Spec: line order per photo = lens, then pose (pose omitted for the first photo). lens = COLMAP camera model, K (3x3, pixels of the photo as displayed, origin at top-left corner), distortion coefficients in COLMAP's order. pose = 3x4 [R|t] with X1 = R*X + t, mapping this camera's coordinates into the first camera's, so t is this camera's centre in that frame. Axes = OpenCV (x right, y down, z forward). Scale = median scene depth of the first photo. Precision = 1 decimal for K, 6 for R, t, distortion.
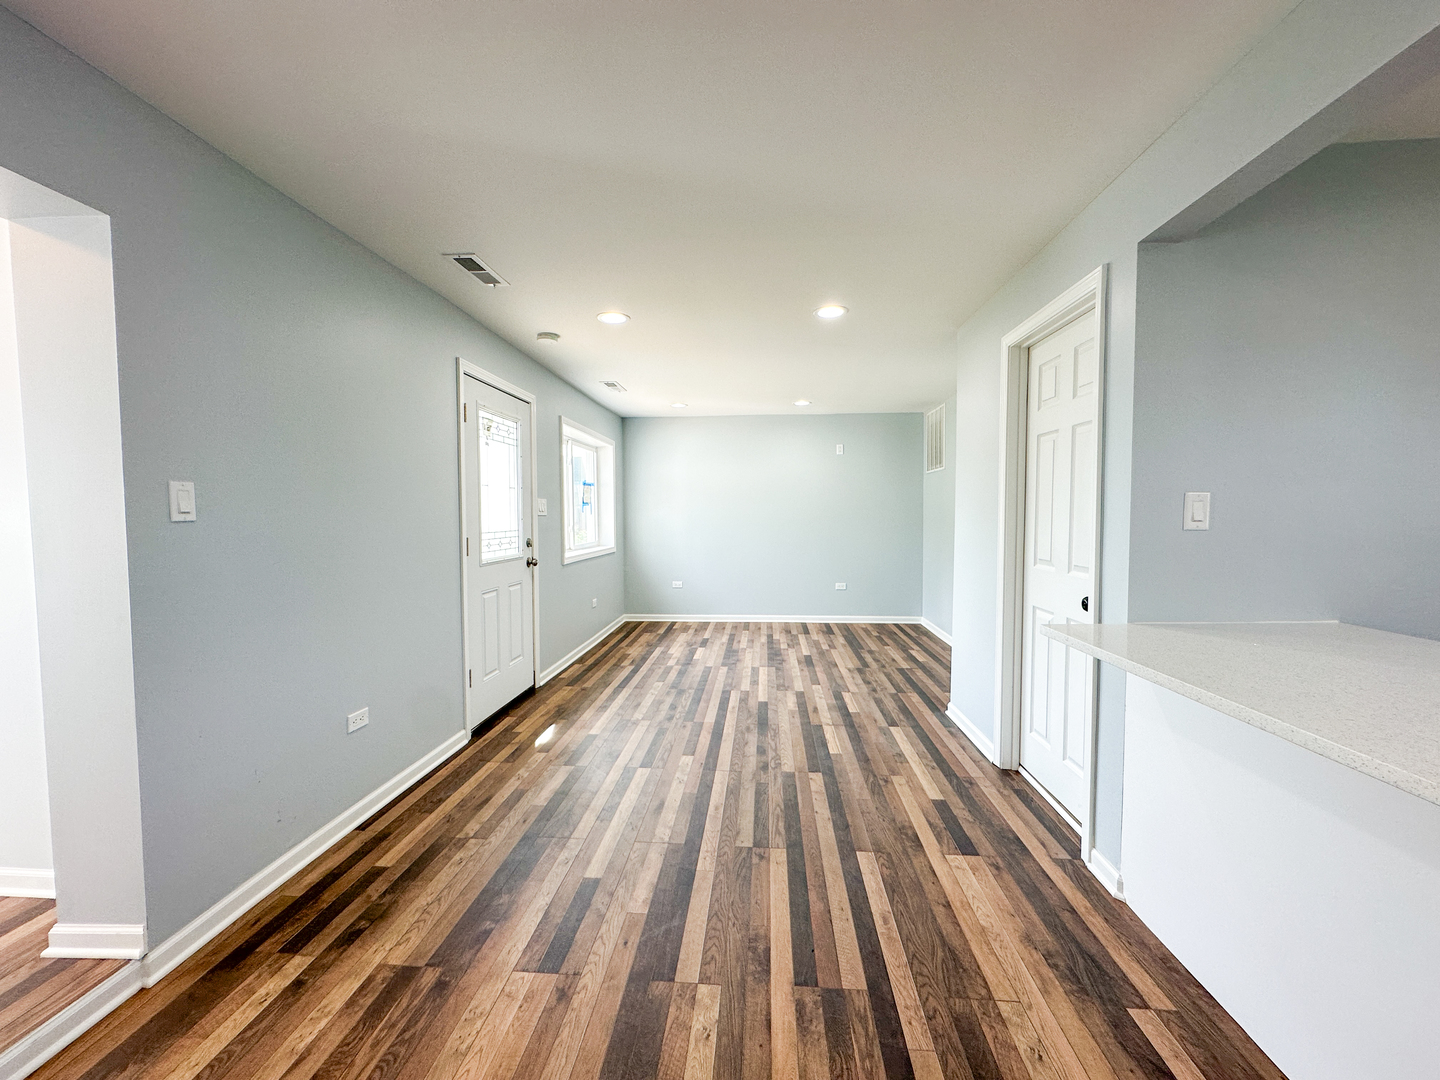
lens RADIAL K [[574.6, 0, 720.7], [0, 574.6, 539.2], [0, 0, 1]] dist [-0.003513, 0.001013]
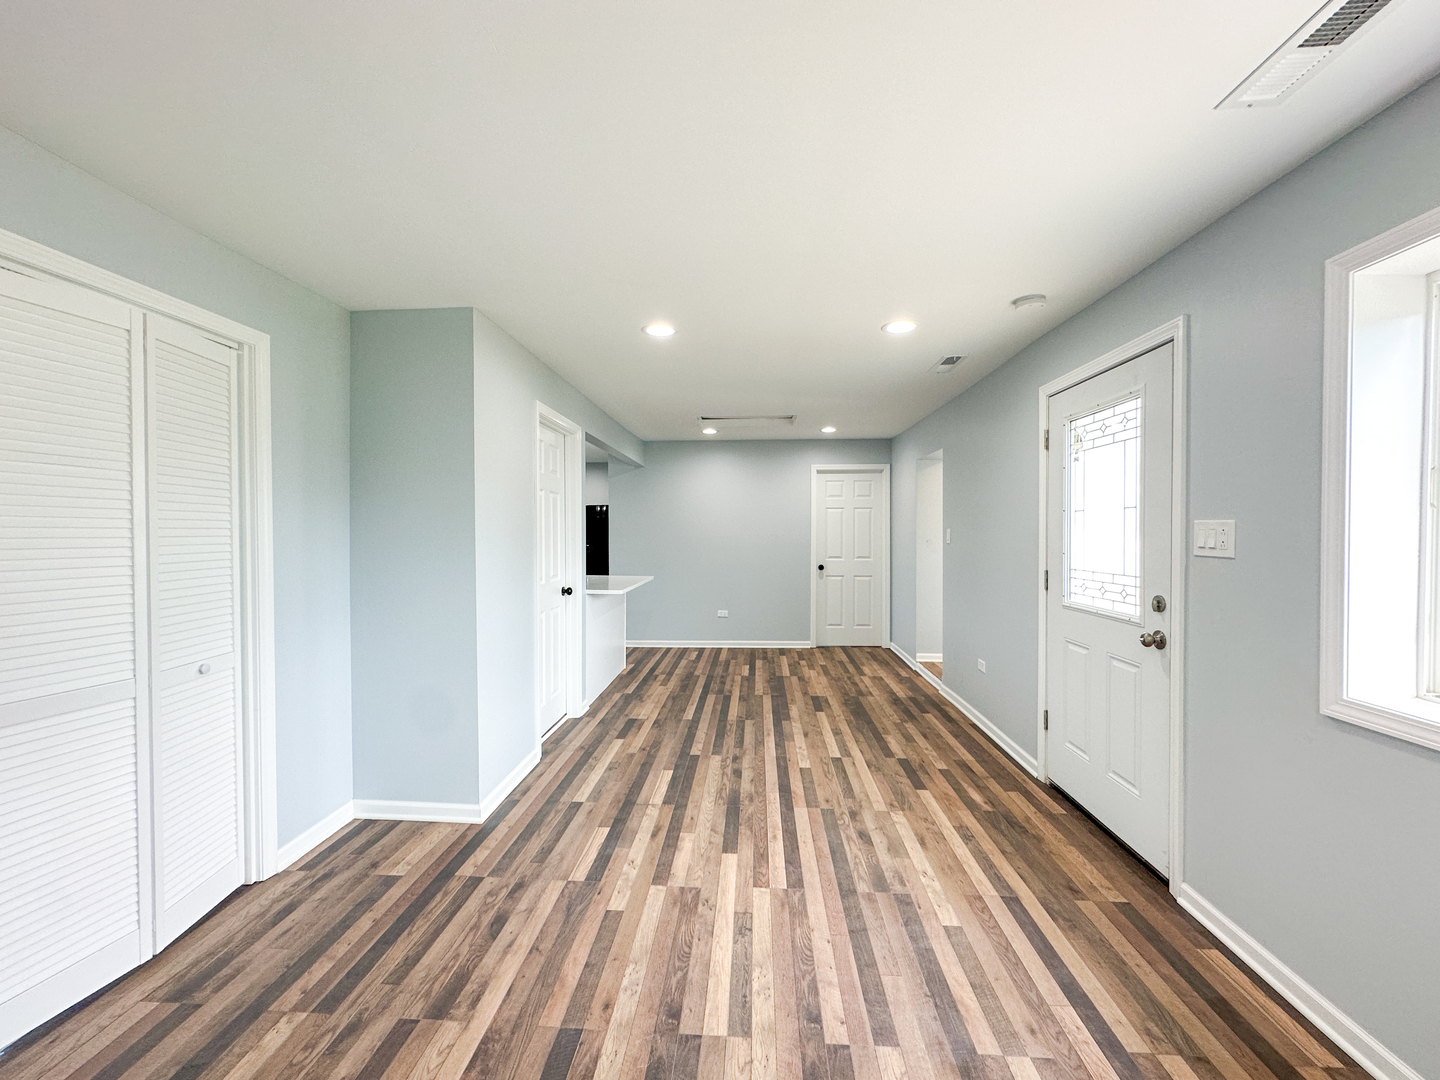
lens RADIAL K [[574.6, 0, 720.7], [0, 574.6, 539.2], [0, 0, 1]] dist [-0.003513, 0.001013]
pose [[-0.999858, 0.005949, -0.015792, 0.131616], [0.005028, 0.998321, 0.057702, -0.132698], [0.016108, 0.057614, -0.998209, 2.304212]]
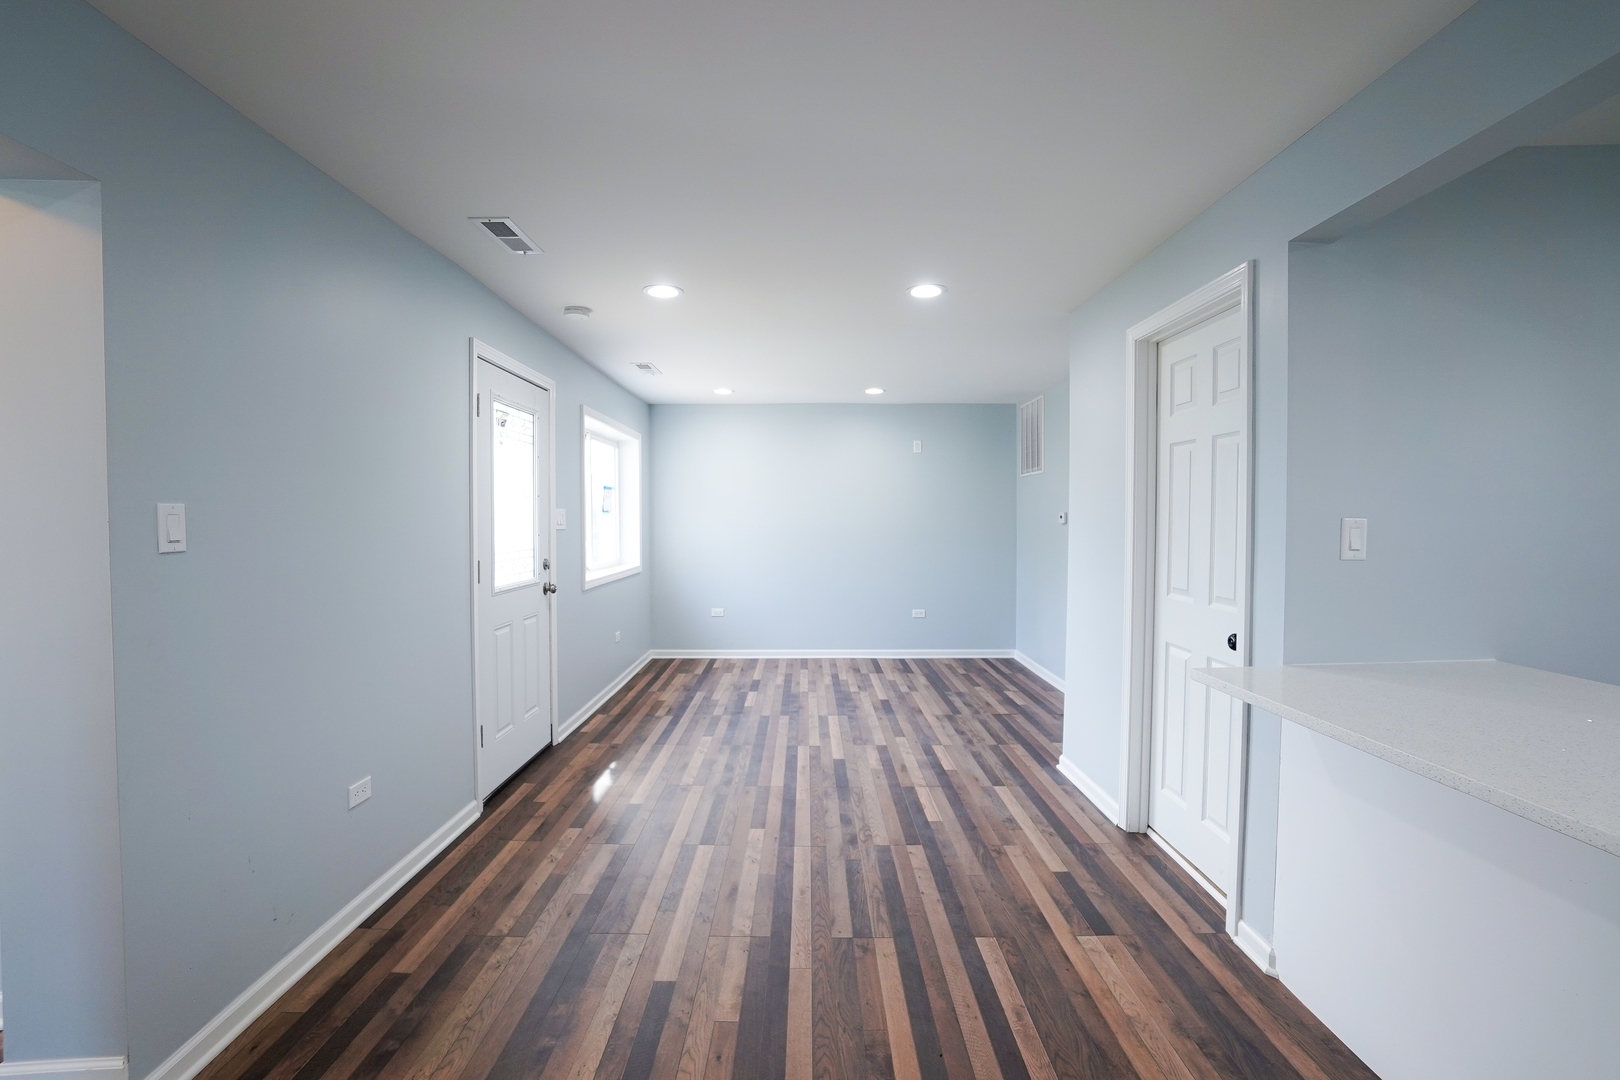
lens RADIAL K [[719.5, 0, 797.7], [0, 719.5, 538.3], [0, 0, 1]] dist [-0.062444, 0.023065]
pose [[0.997775, 0.001423, 0.066651, -0.075649], [-0.000400, 0.999882, -0.015366, -0.022080], [-0.066665, 0.015305, 0.997658, -0.021094]]
